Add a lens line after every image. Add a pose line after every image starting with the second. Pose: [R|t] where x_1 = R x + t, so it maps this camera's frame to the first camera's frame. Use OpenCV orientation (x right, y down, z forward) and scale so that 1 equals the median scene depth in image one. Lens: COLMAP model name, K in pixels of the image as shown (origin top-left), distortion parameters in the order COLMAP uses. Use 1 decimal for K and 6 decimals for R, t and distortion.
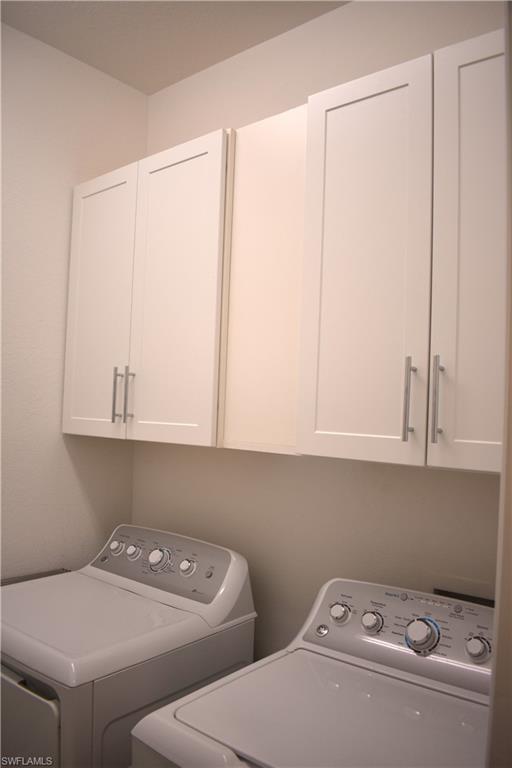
lens RADIAL K [[595.8, 0, 254.2], [0, 595.8, 401.8], [0, 0, 1]] dist [-0.092329, 0.006100]
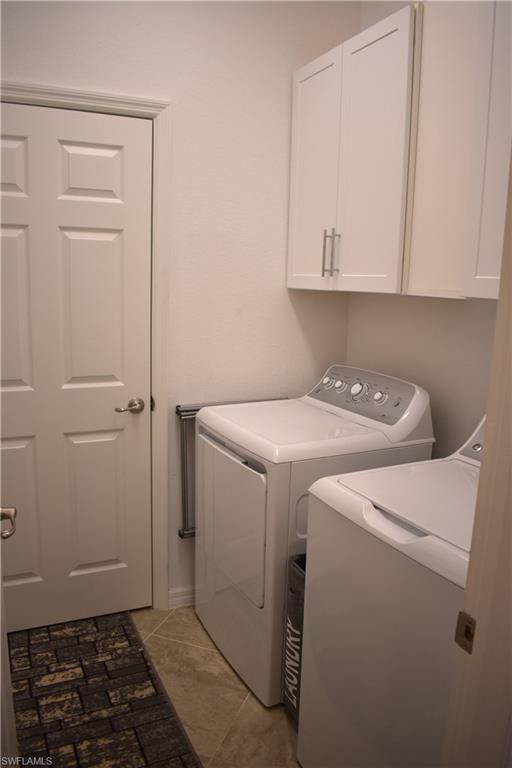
lens RADIAL K [[595.8, 0, 254.2], [0, 595.8, 401.8], [0, 0, 1]] dist [-0.092329, 0.006100]
pose [[0.910257, 0.068985, -0.408256, 0.149182], [0.015733, 0.979547, 0.200598, 0.041096], [0.413744, -0.189019, 0.890555, -0.189504]]
